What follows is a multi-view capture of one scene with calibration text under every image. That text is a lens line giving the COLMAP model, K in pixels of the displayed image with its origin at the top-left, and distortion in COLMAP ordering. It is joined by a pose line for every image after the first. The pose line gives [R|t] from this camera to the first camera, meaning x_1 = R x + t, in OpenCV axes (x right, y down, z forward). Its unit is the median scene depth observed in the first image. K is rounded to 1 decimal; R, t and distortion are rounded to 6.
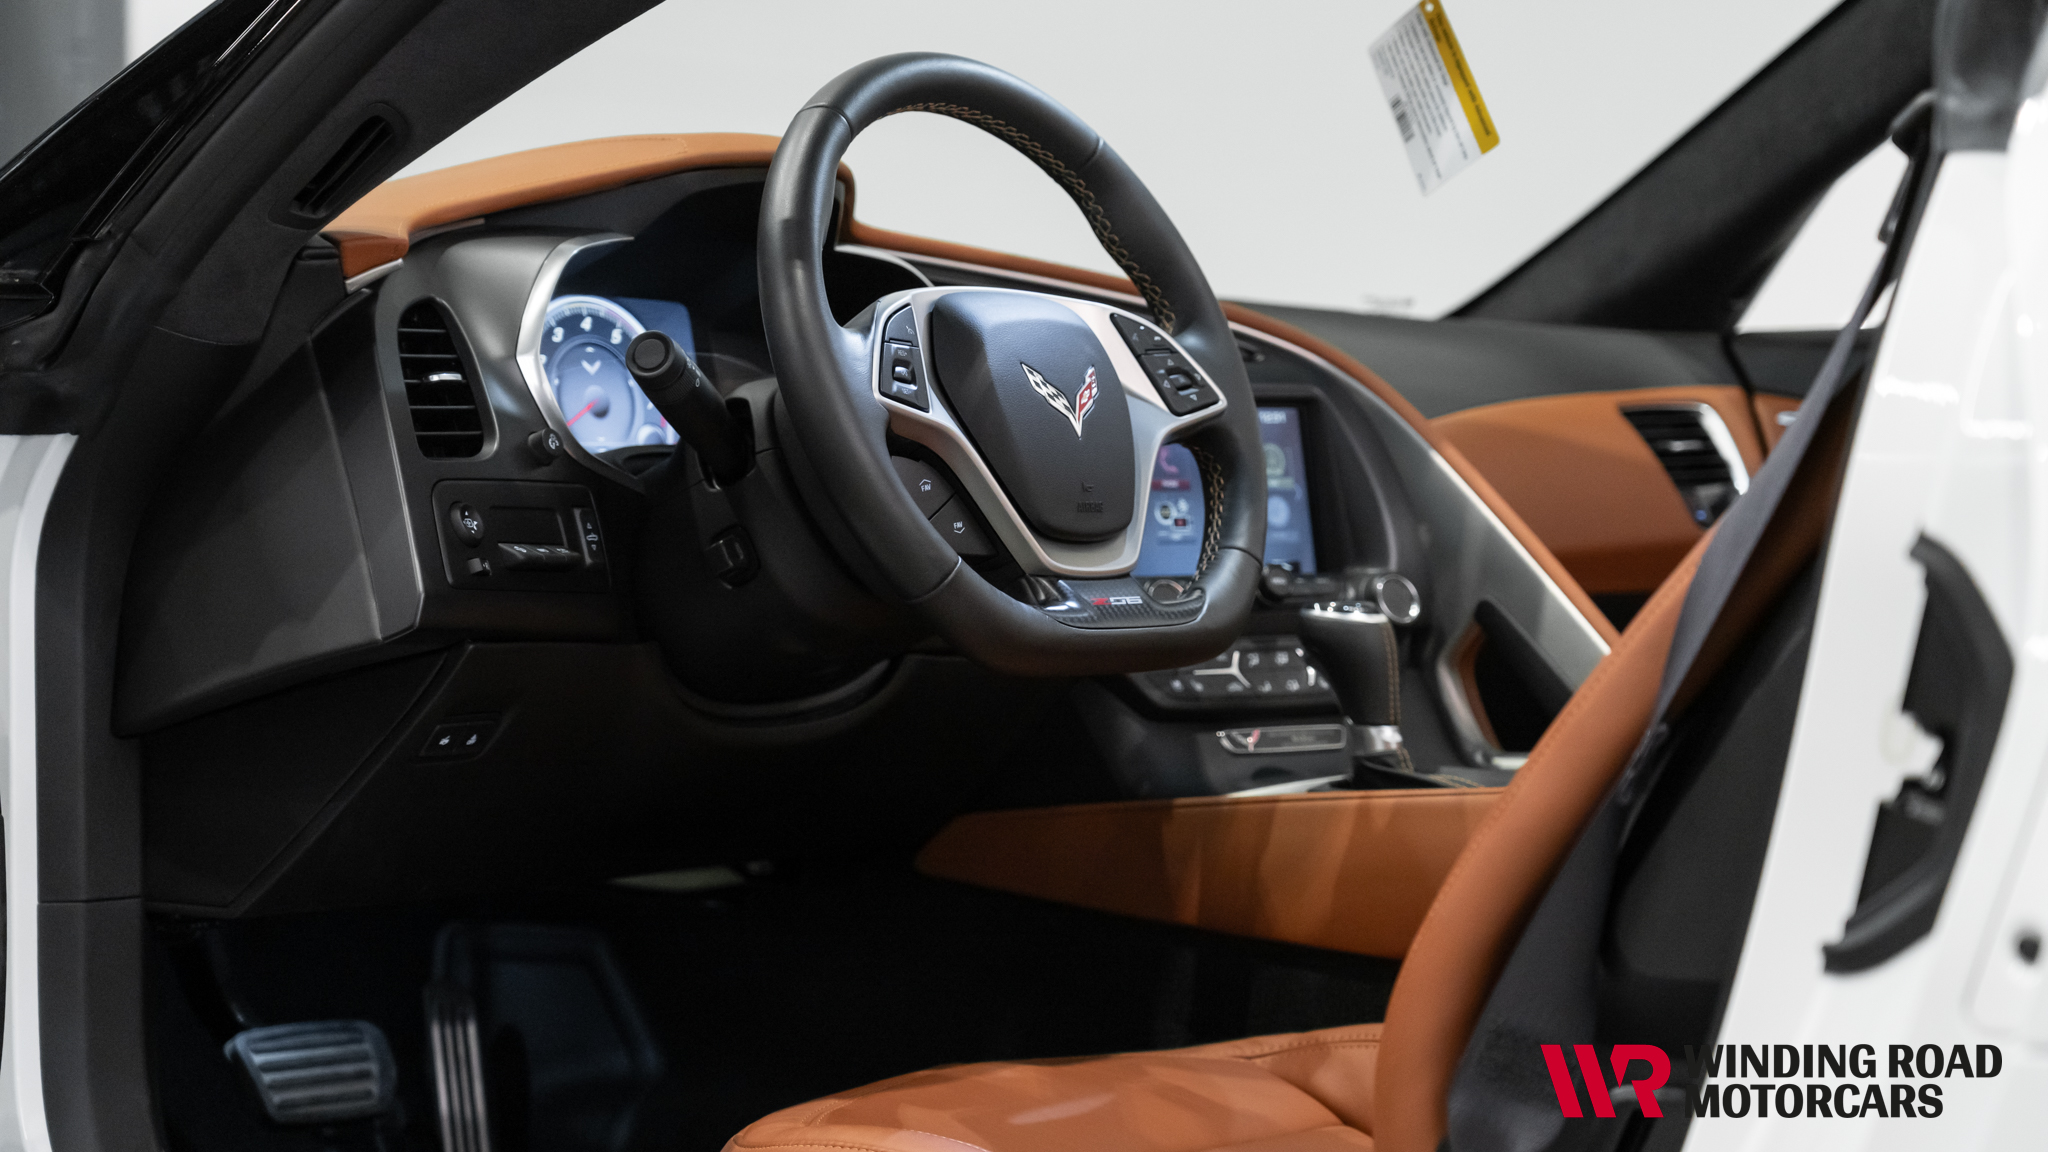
lens RADIAL K [[4178.8, 0, 1029.5], [0, 4178.8, 578.1], [0, 0, 1]] dist [-0.001383, 0.000000]
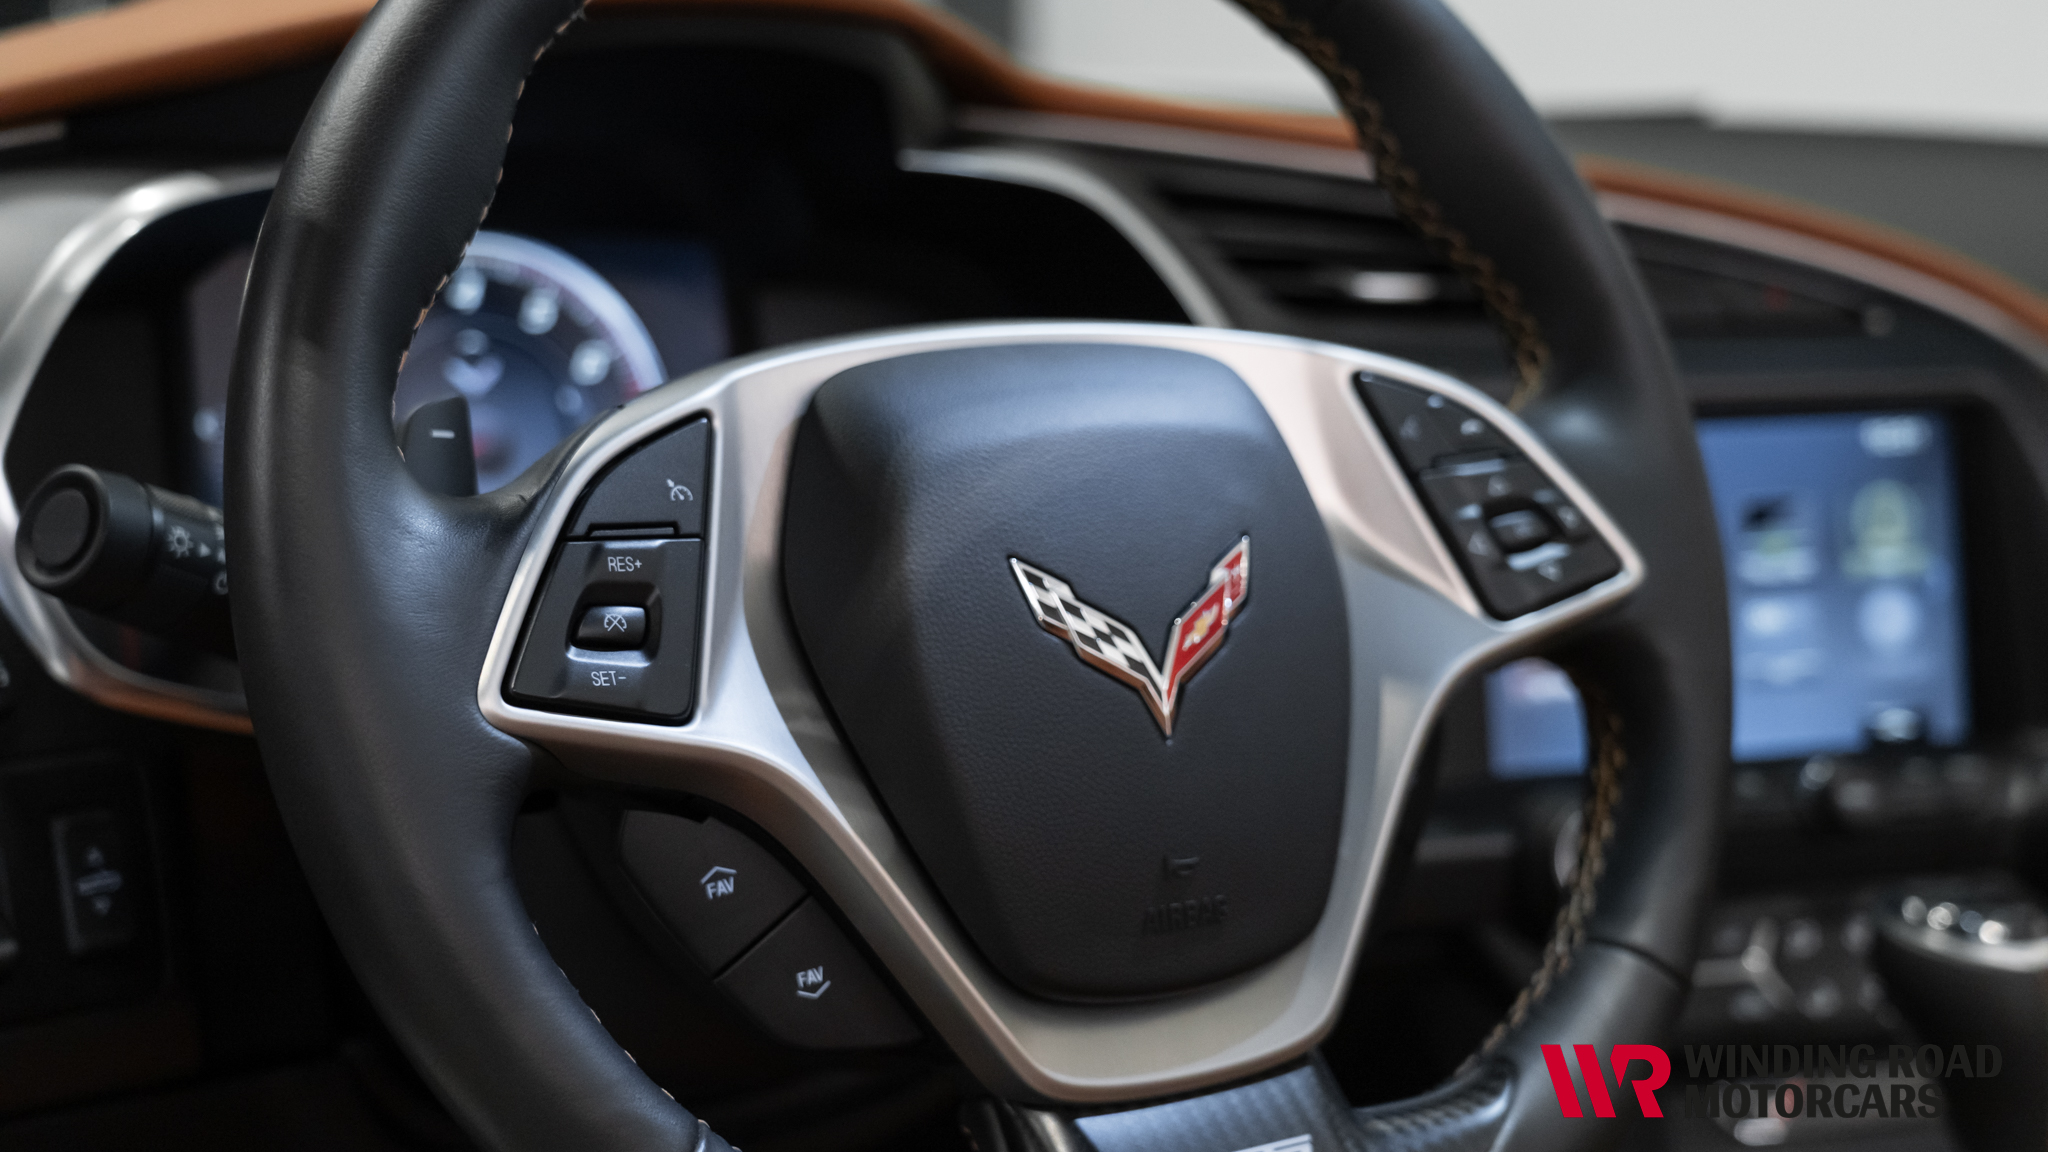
lens RADIAL K [[3111.5, 0, 1072.3], [0, 3111.5, 504.1], [0, 0, 1]] dist [-0.020043, 0.000000]
pose [[0.957126, 0.052217, -0.284928, 0.077661], [-0.018653, 0.992687, 0.119265, -0.081673], [0.289072, -0.108837, 0.951100, 0.645325]]
